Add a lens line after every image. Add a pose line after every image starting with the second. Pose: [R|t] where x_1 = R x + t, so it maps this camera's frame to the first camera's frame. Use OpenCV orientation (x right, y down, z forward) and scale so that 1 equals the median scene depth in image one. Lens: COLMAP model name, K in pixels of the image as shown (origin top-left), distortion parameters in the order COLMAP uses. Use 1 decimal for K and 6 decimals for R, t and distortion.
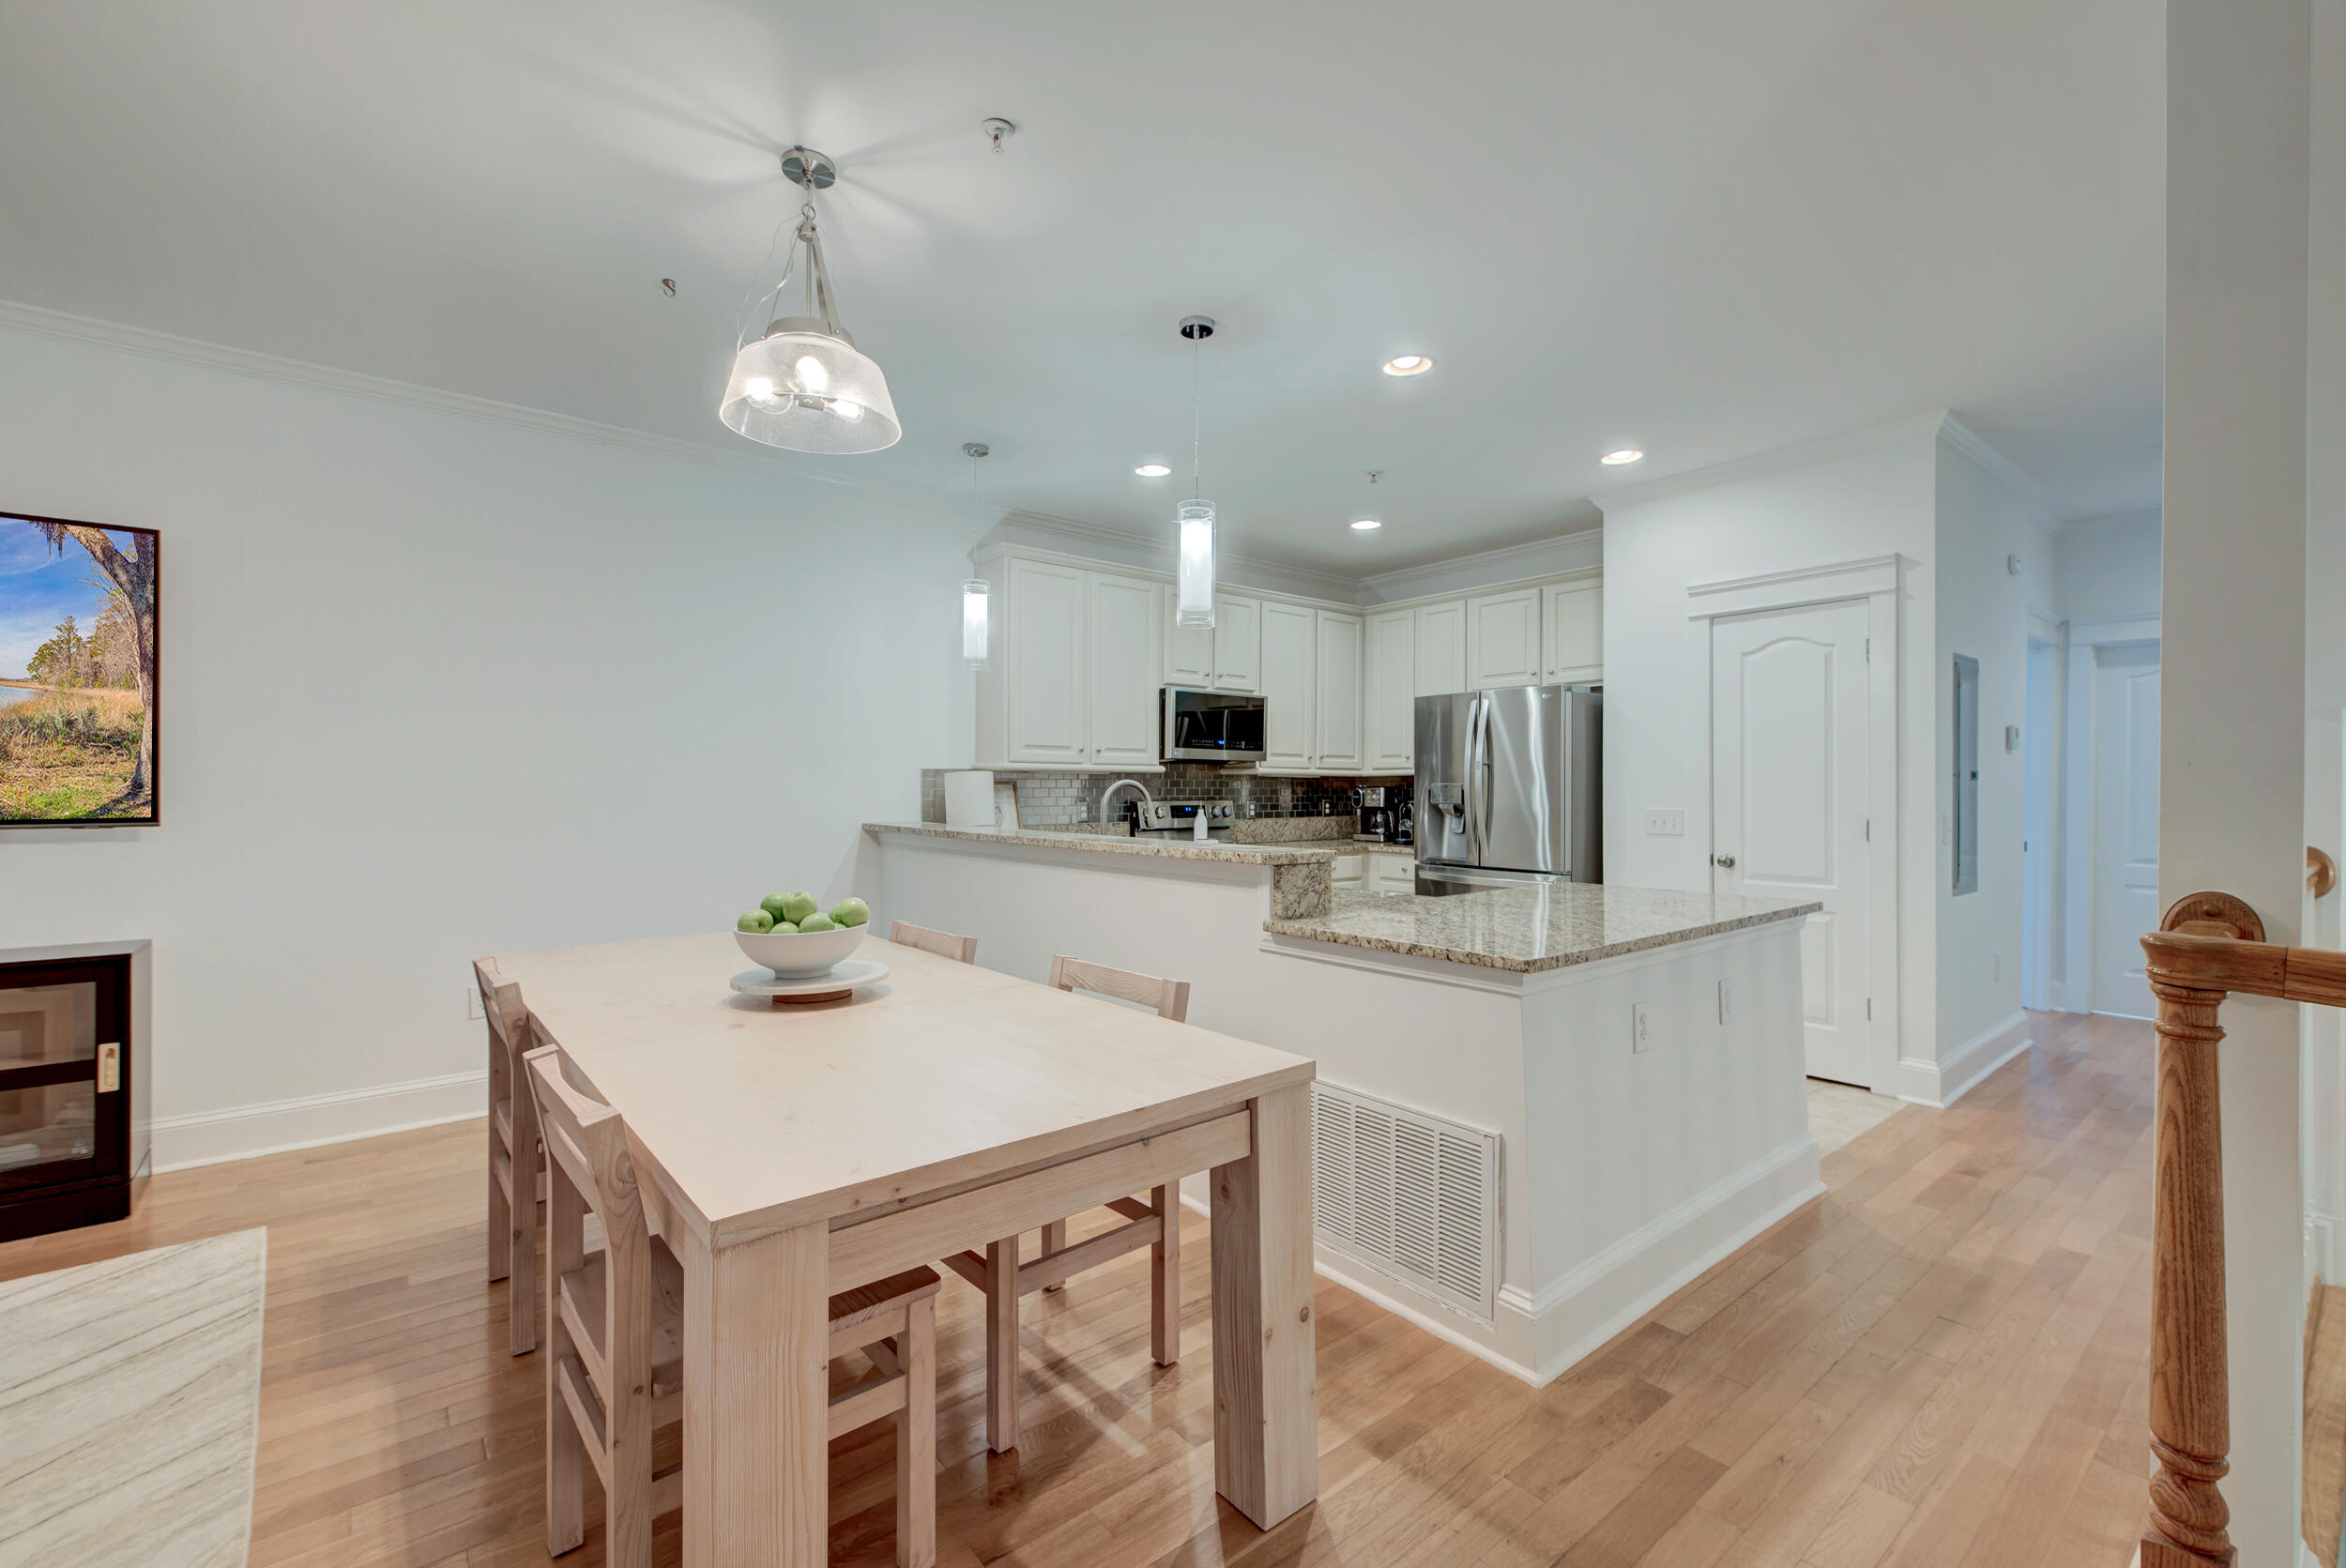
lens RADIAL K [[984.2, 0, 1172.6], [0, 984.2, 790.7], [0, 0, 1]] dist [0.020544, -0.005504]
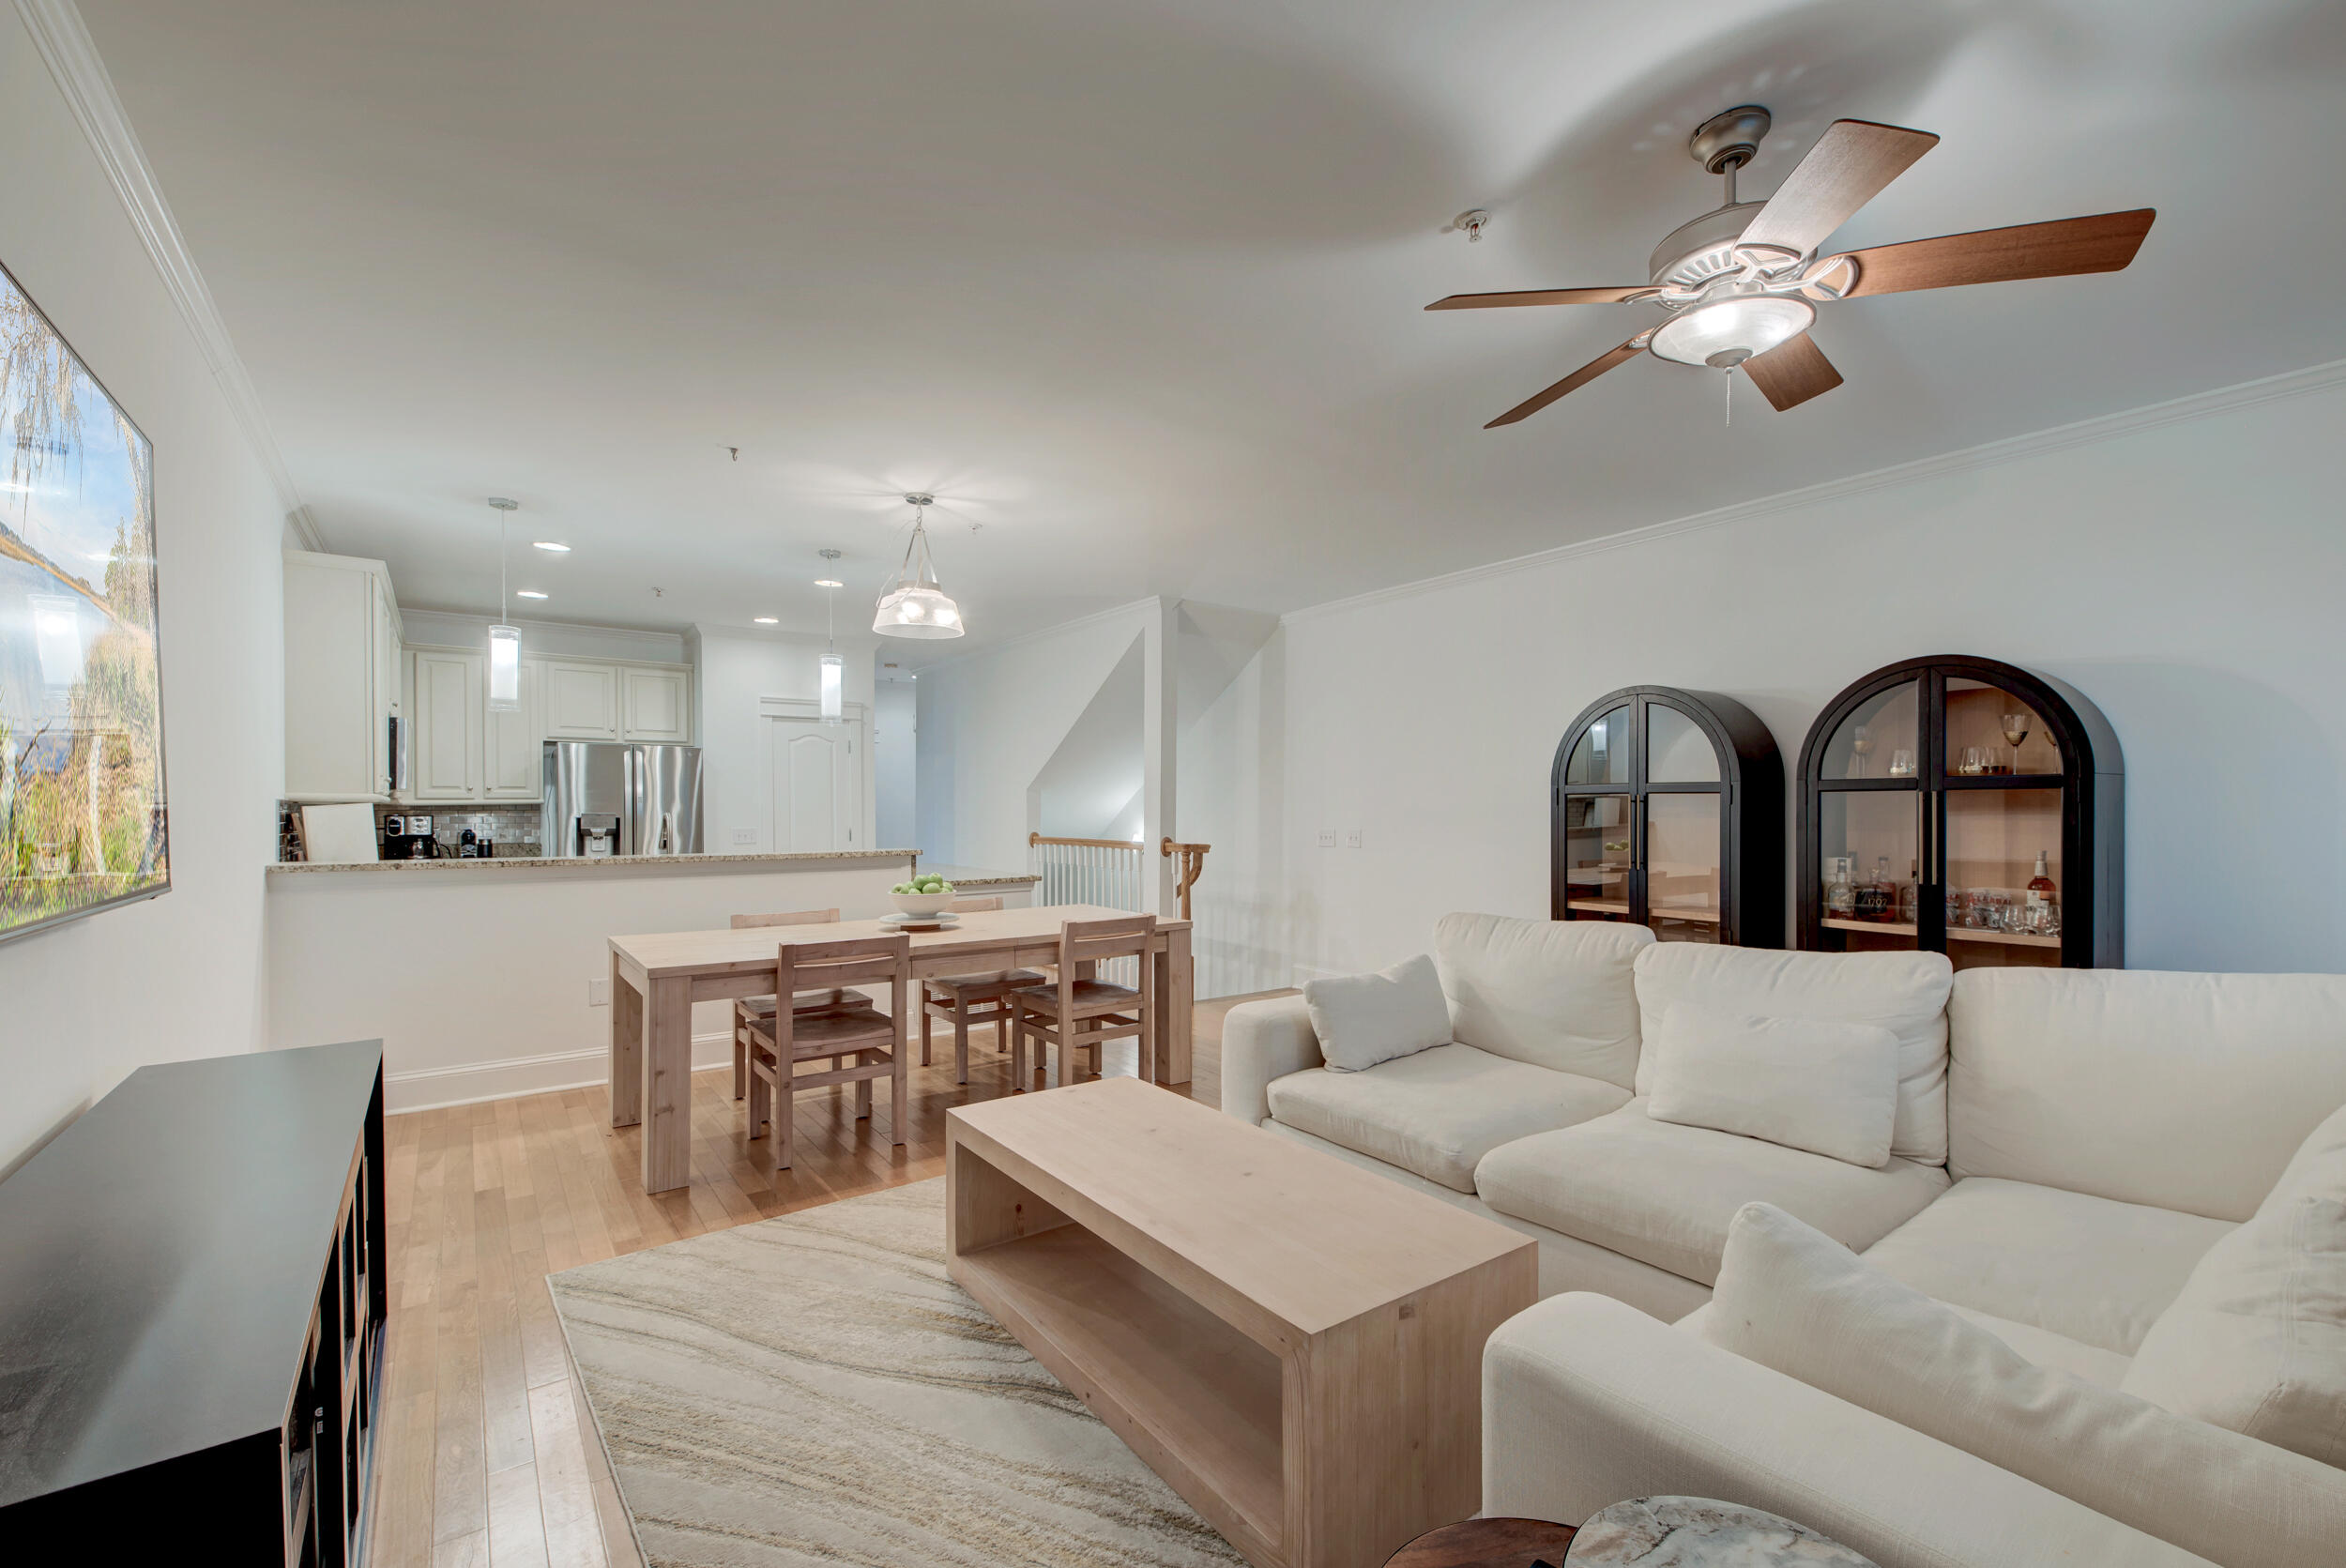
lens RADIAL K [[1000.3, 0, 1172.2], [0, 1000.3, 816.7], [0, 0, 1]] dist [0.028940, -0.010871]
pose [[0.047987, -0.007558, 0.998819, -1.088192], [0.002251, 0.999970, 0.007459, -0.011315], [-0.998845, 0.001890, 0.048002, 0.199814]]
